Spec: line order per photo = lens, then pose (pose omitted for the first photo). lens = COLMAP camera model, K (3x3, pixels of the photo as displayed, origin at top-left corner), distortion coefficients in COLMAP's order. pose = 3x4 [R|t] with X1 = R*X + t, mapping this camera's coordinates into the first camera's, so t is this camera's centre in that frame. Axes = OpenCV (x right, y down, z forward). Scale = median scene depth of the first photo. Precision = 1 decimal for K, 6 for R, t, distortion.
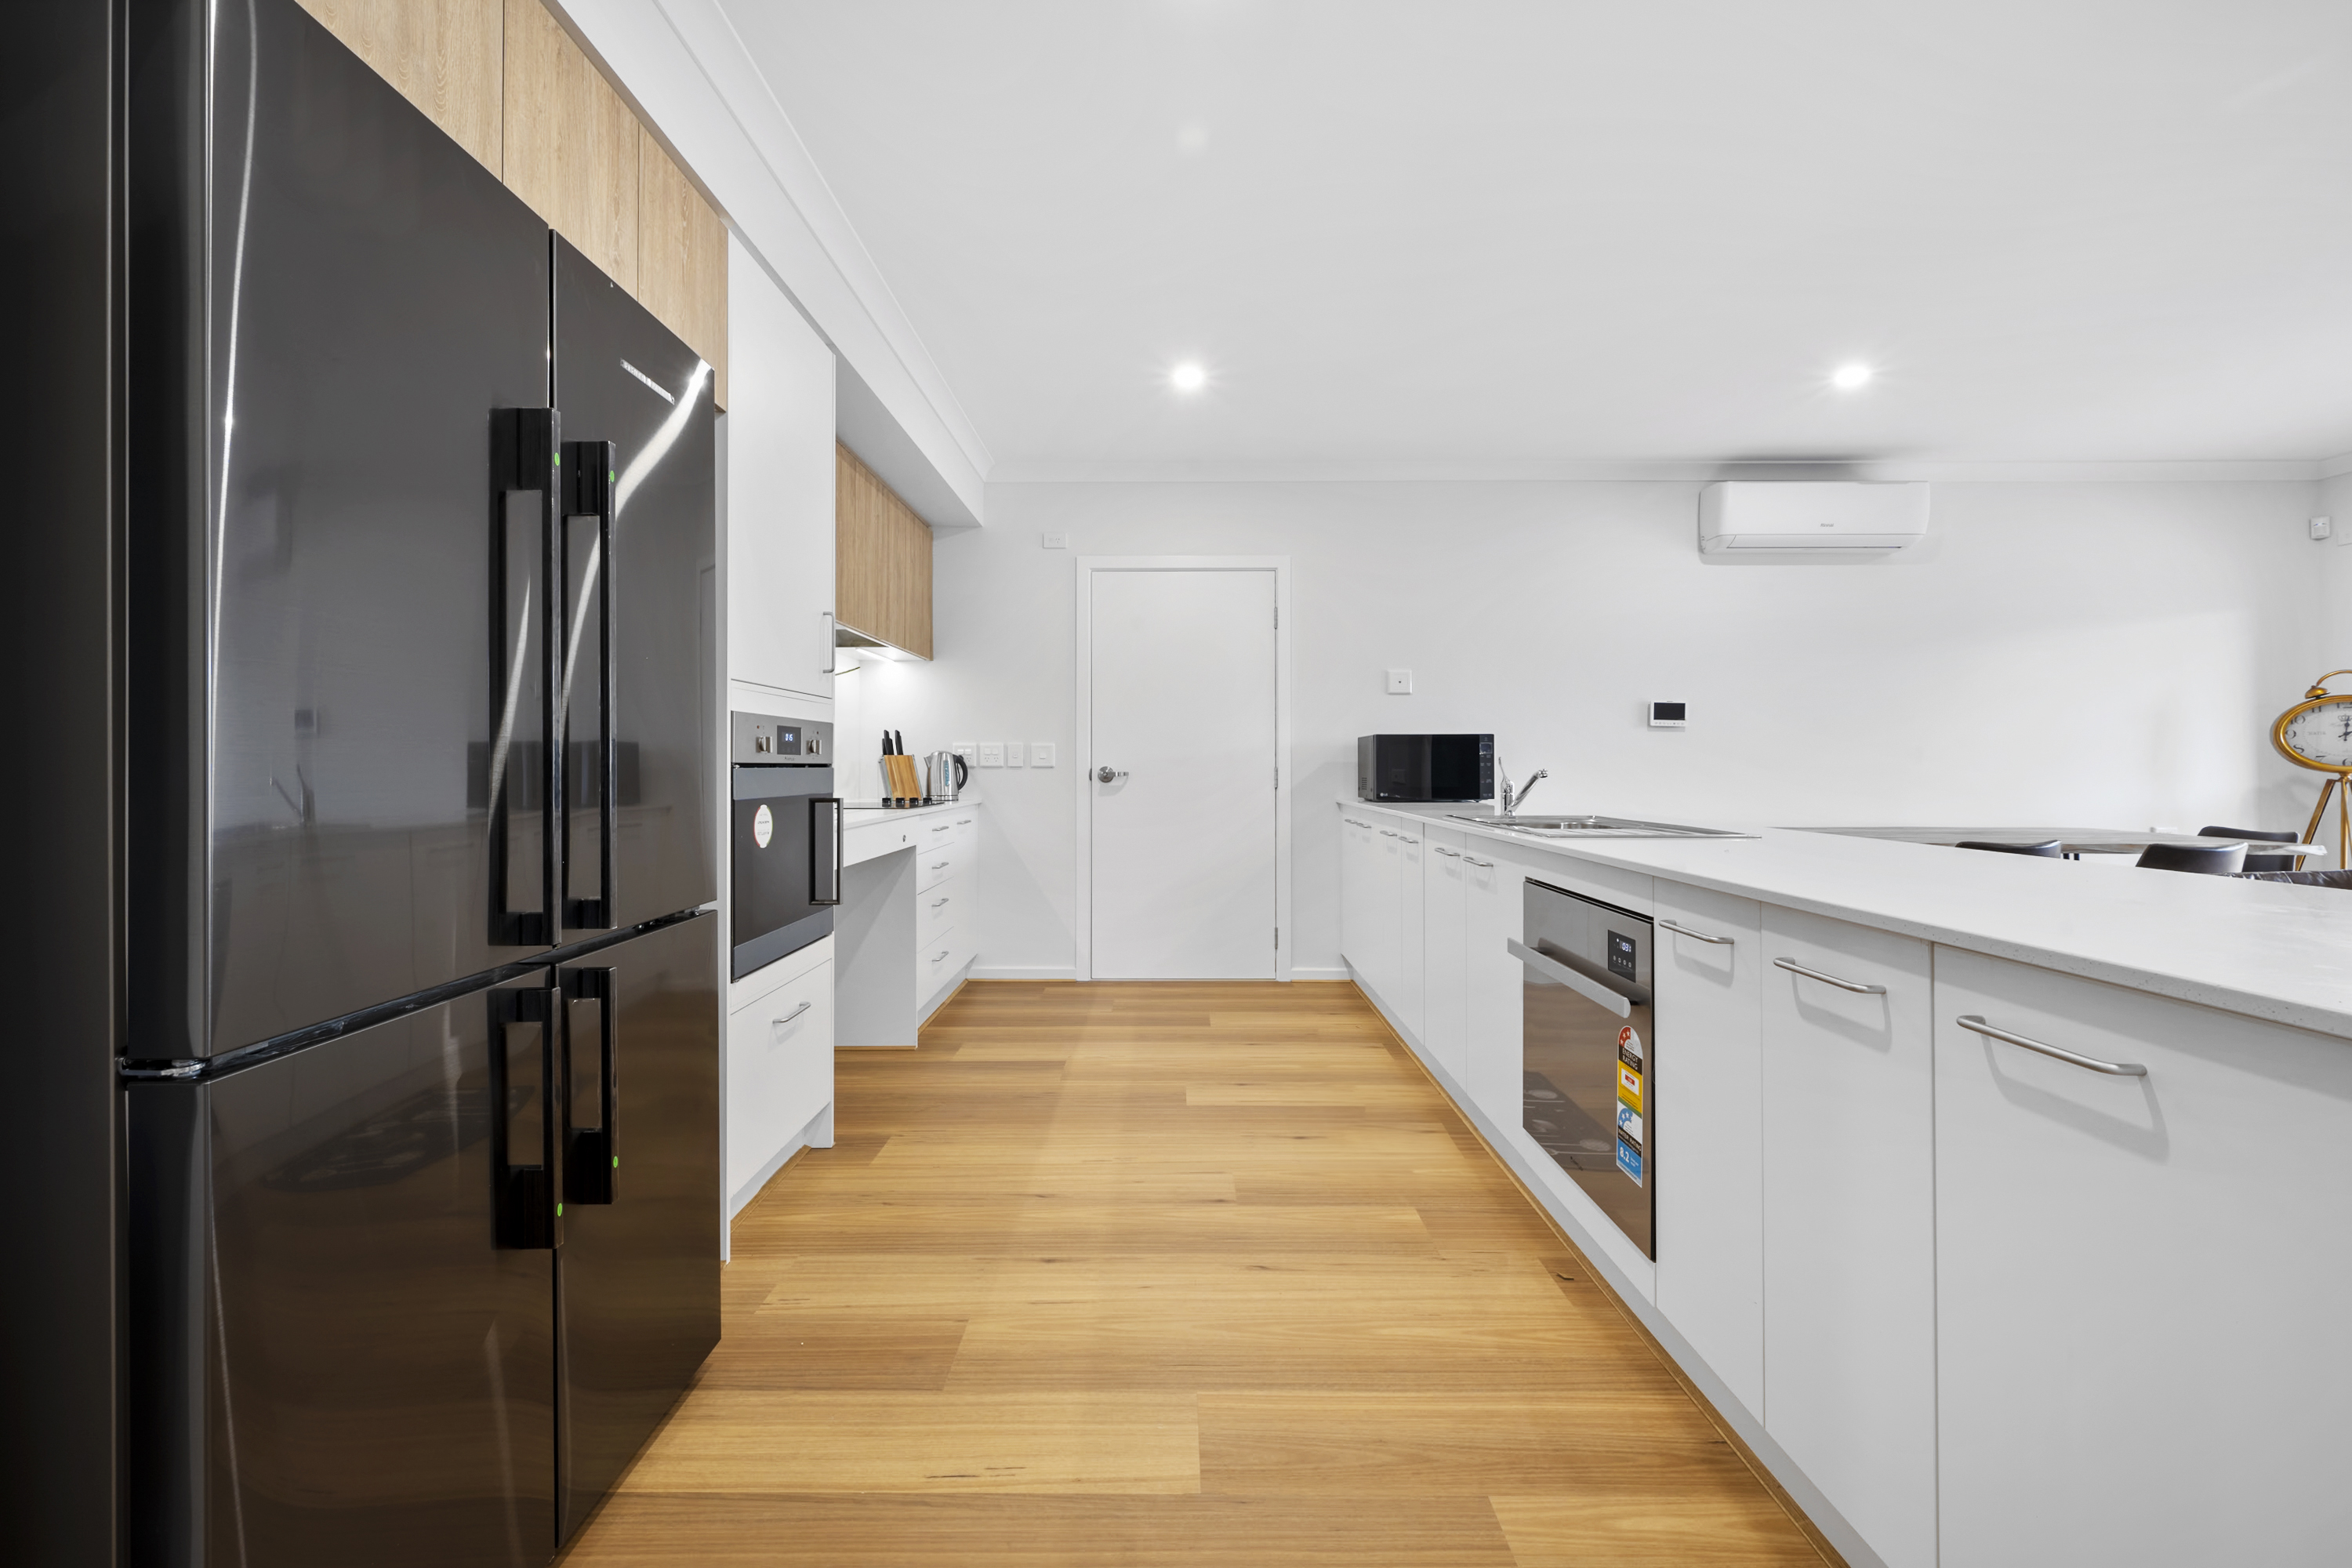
lens RADIAL K [[935.6, 0, 1176.0], [0, 935.6, 784.0], [0, 0, 1]] dist [0.000001, -0.000016]
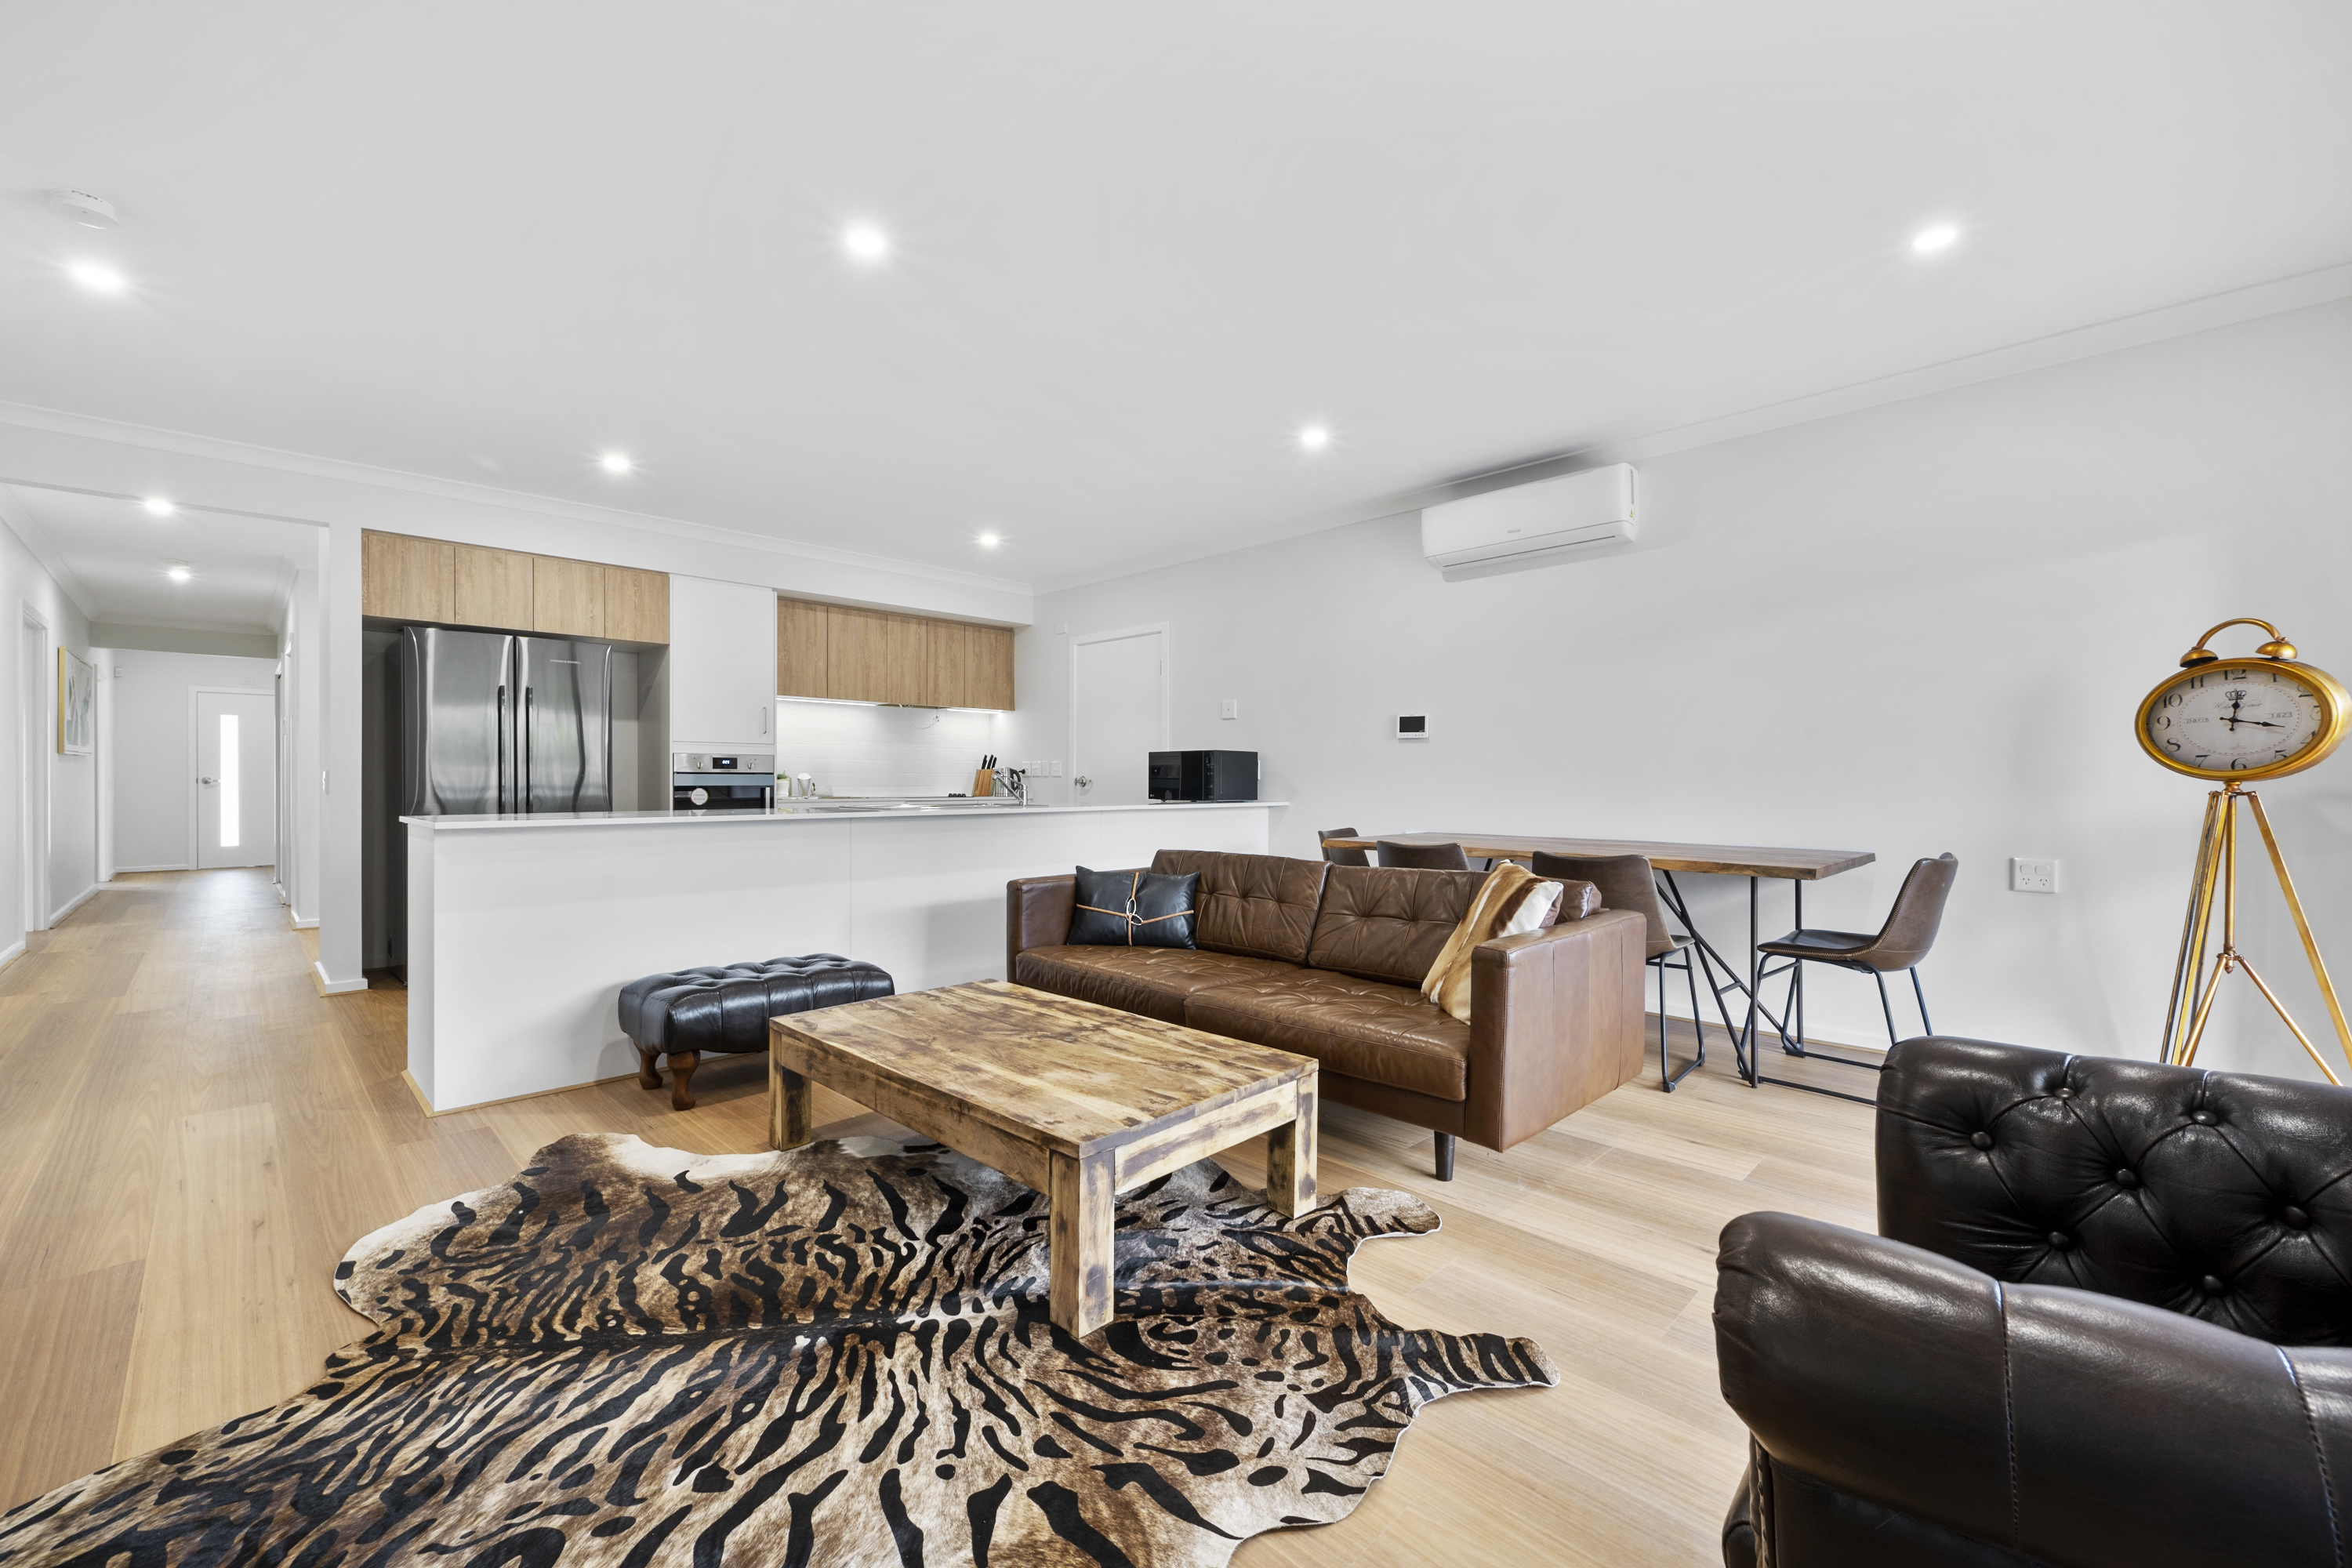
lens RADIAL K [[935.6, 0, 1176.0], [0, 935.6, 784.0], [0, 0, 1]] dist [0.000001, -0.000016]
pose [[0.722992, 0.001191, -0.690855, 1.105622], [-0.000319, 0.999999, 0.001390, -0.009766], [0.690856, -0.000785, 0.722992, 0.029989]]
